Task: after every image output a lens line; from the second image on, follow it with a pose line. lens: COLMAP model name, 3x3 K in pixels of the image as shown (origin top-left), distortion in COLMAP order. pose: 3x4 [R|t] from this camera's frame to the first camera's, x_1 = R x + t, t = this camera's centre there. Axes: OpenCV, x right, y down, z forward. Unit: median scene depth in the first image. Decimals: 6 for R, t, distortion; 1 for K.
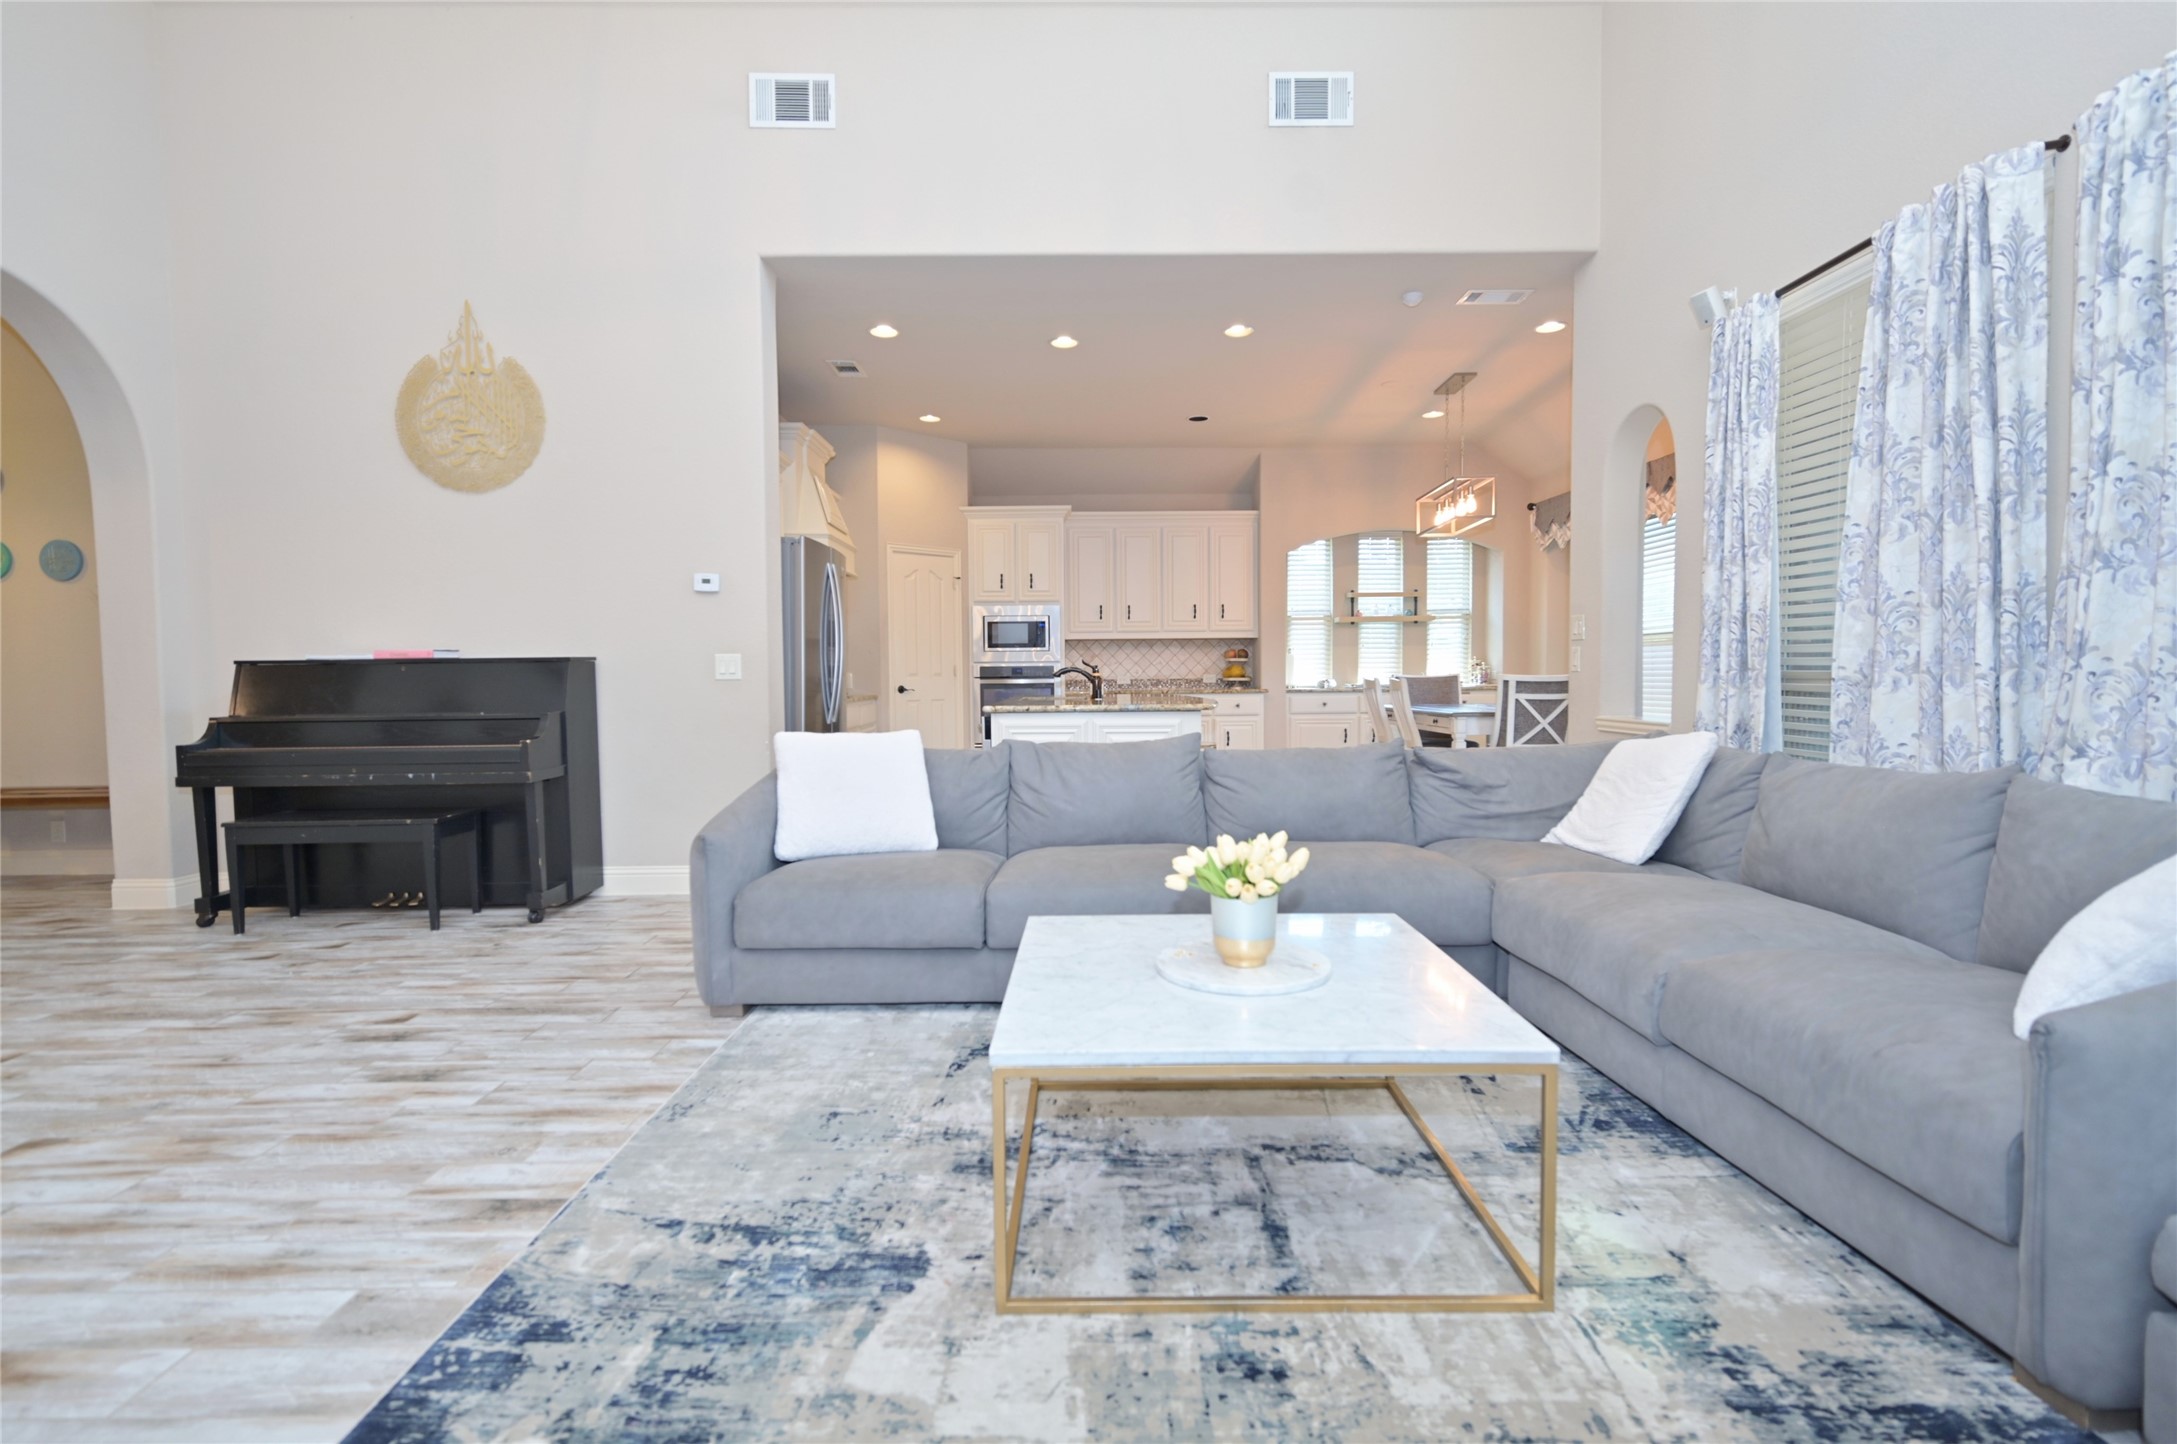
lens RADIAL K [[1021.4, 0, 1088.5], [0, 1021.4, 722.0], [0, 0, 1]] dist [0.000491, 0.000286]
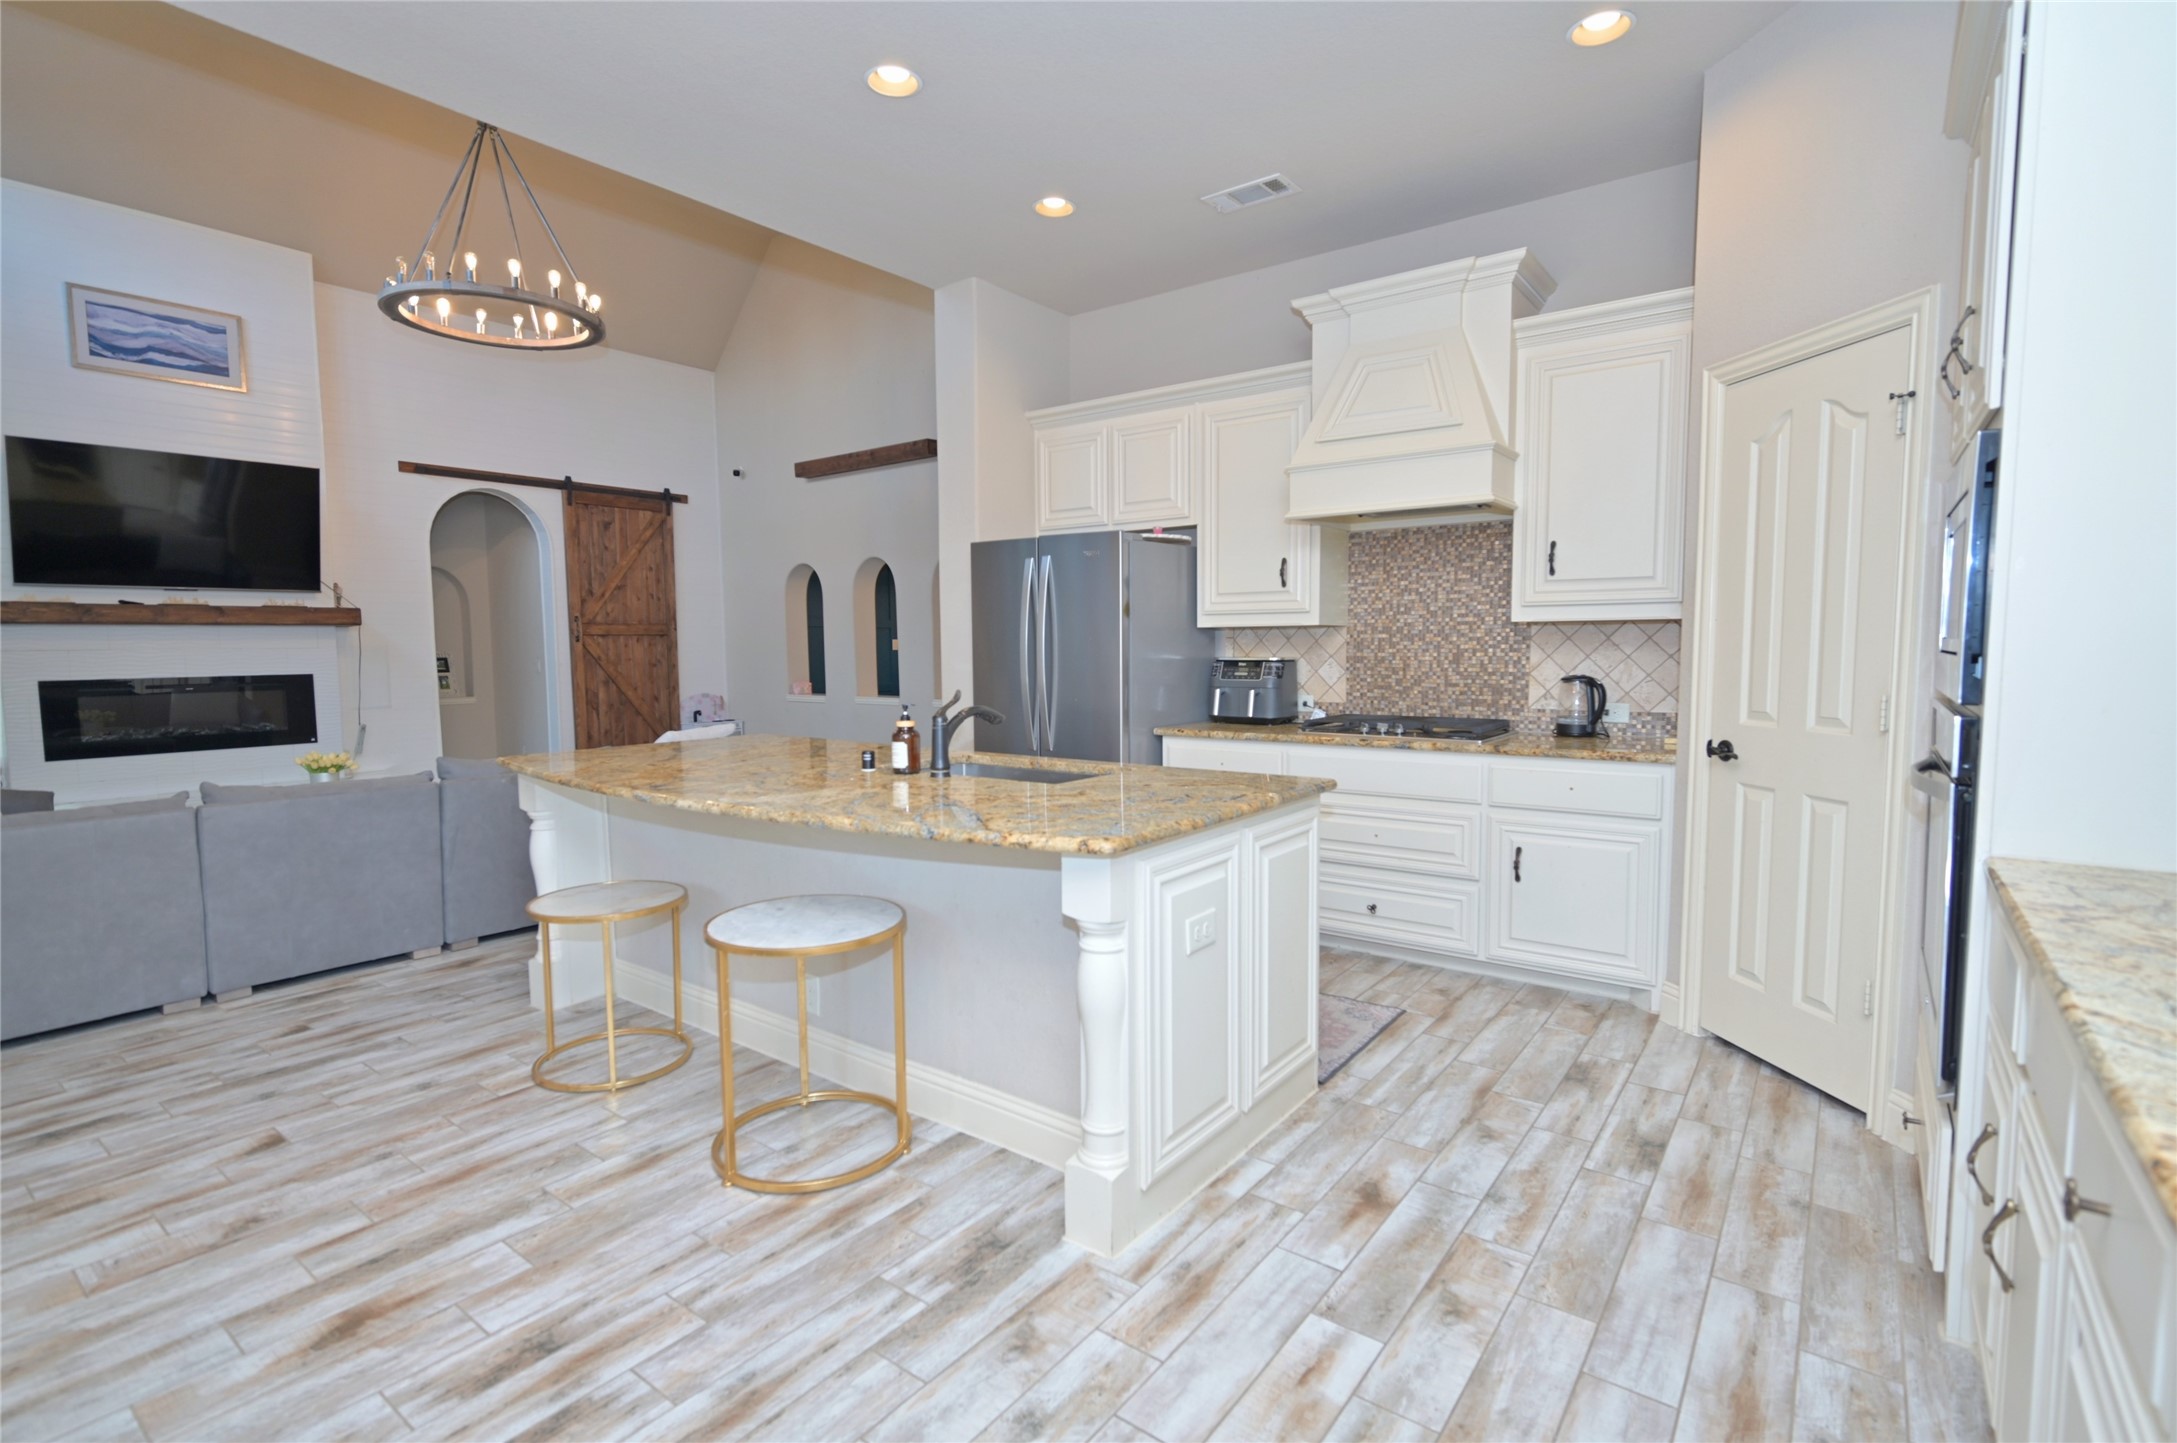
lens RADIAL K [[1020.5, 0, 1090.6], [0, 1020.5, 722.5], [0, 0, 1]] dist [0.000396, -0.000387]
pose [[-0.607710, 0.078147, -0.790305, 0.233578], [-0.023091, 0.992987, 0.115944, -0.073545], [0.793823, 0.088709, -0.601644, 0.950127]]
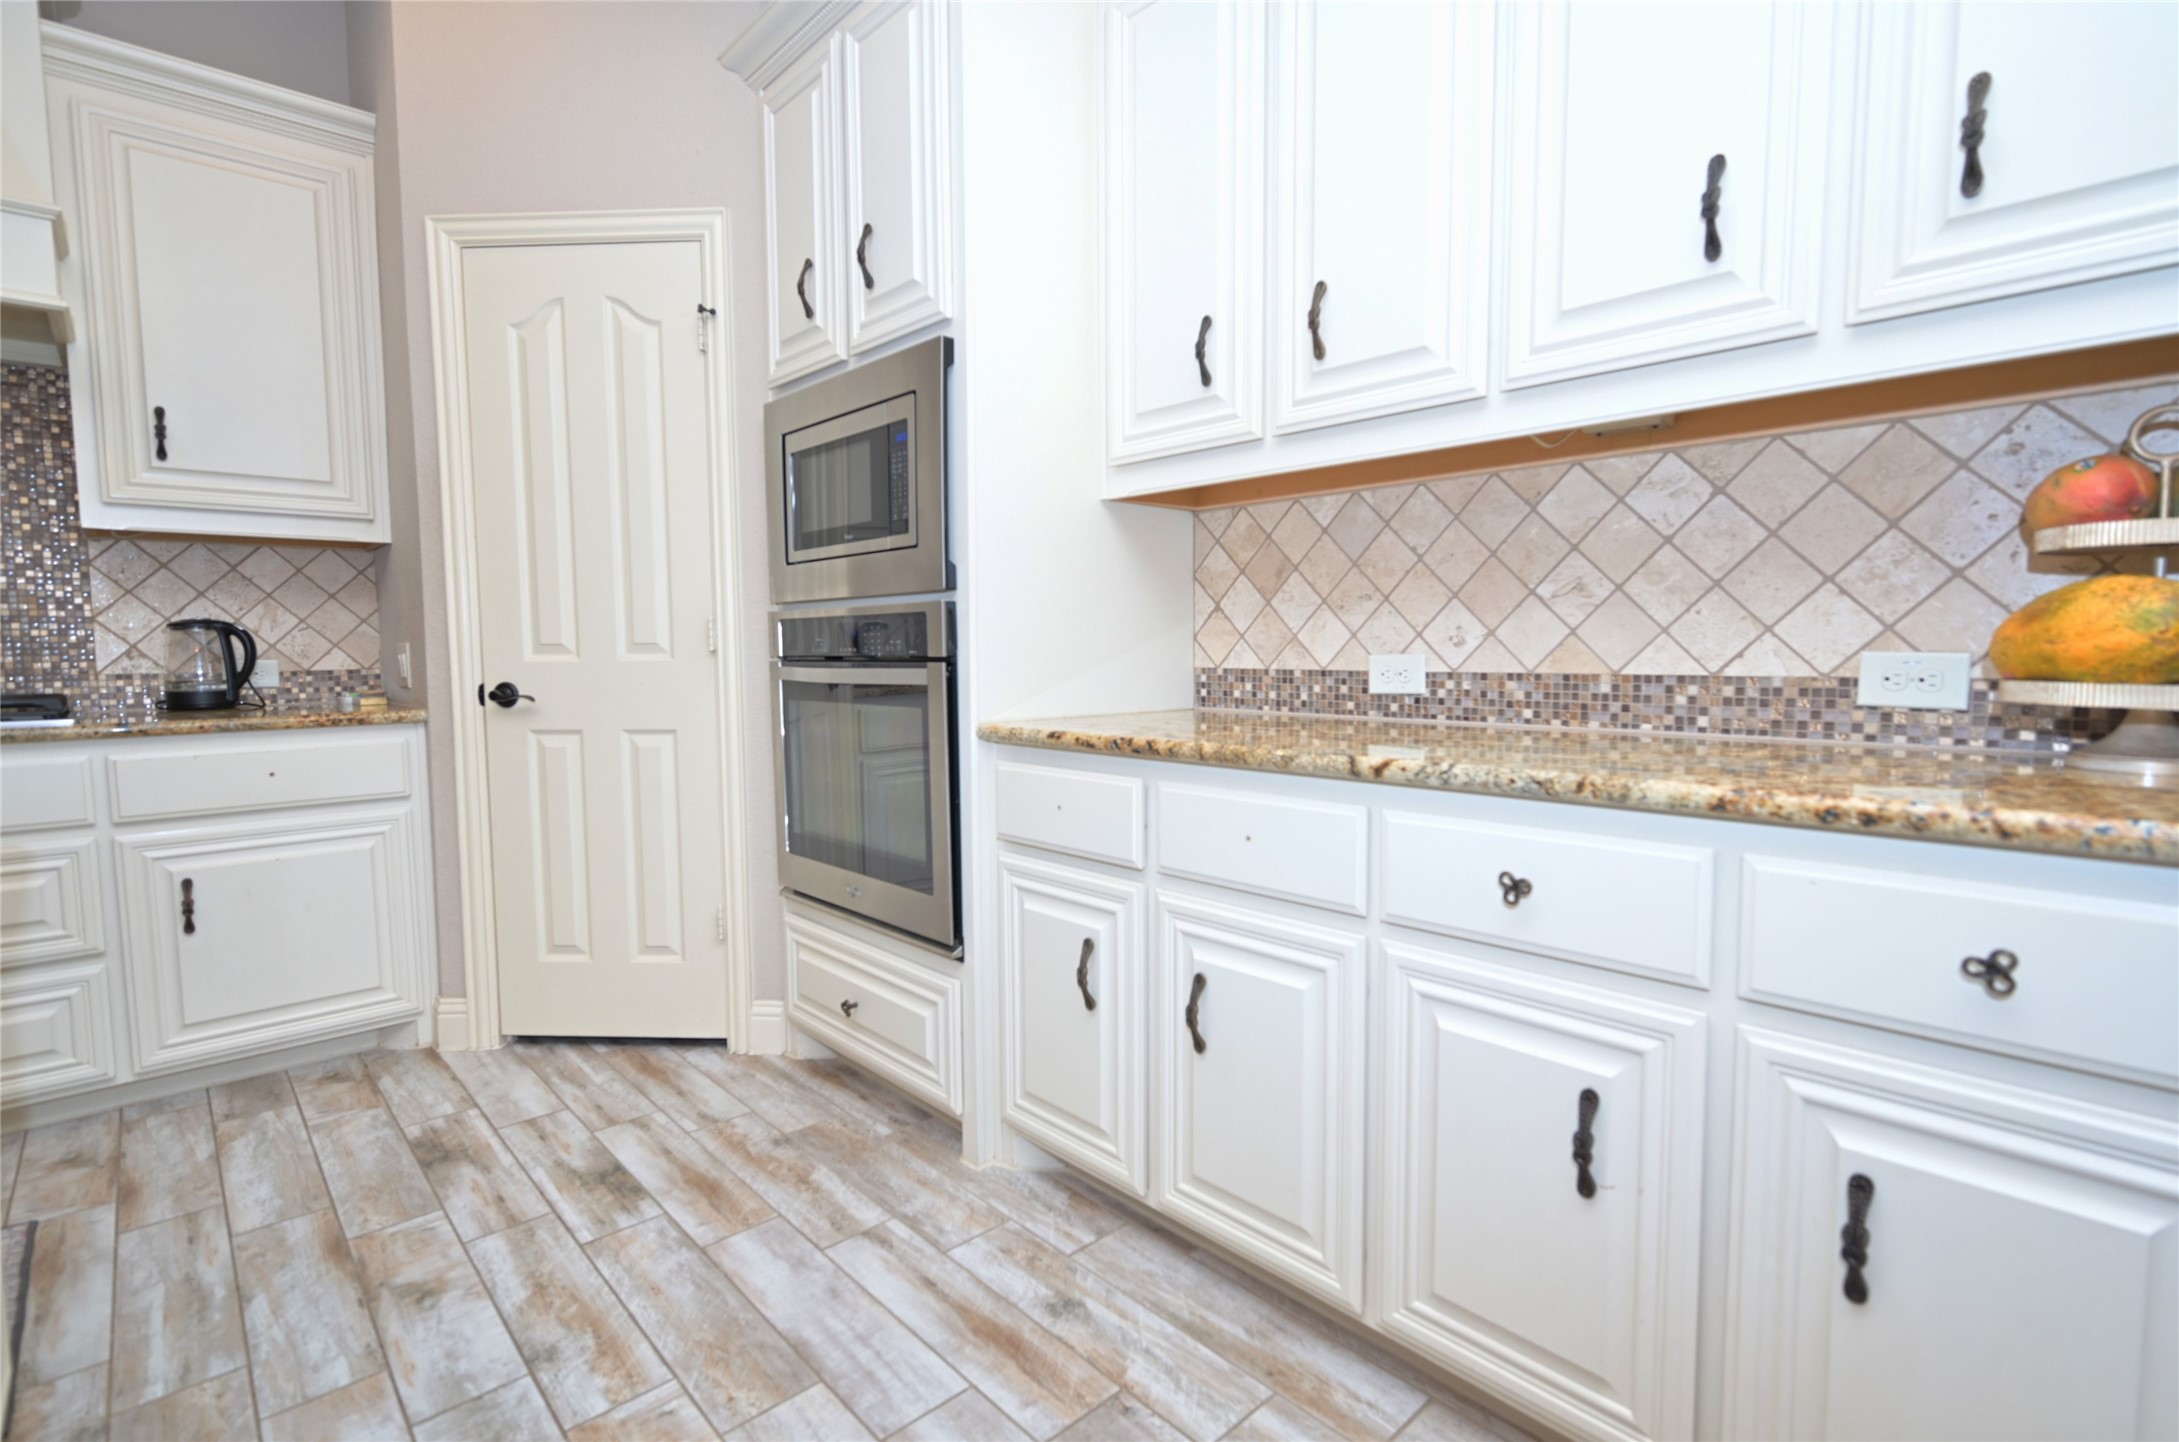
lens RADIAL K [[1021.4, 0, 1091.6], [0, 1021.4, 722.0], [0, 0, 1]] dist [0.000396, -0.000387]
pose [[0.672085, 0.061280, -0.737934, 0.154588], [-0.033660, 0.998068, 0.052226, -0.042074], [0.739709, -0.010262, 0.672849, 0.842404]]
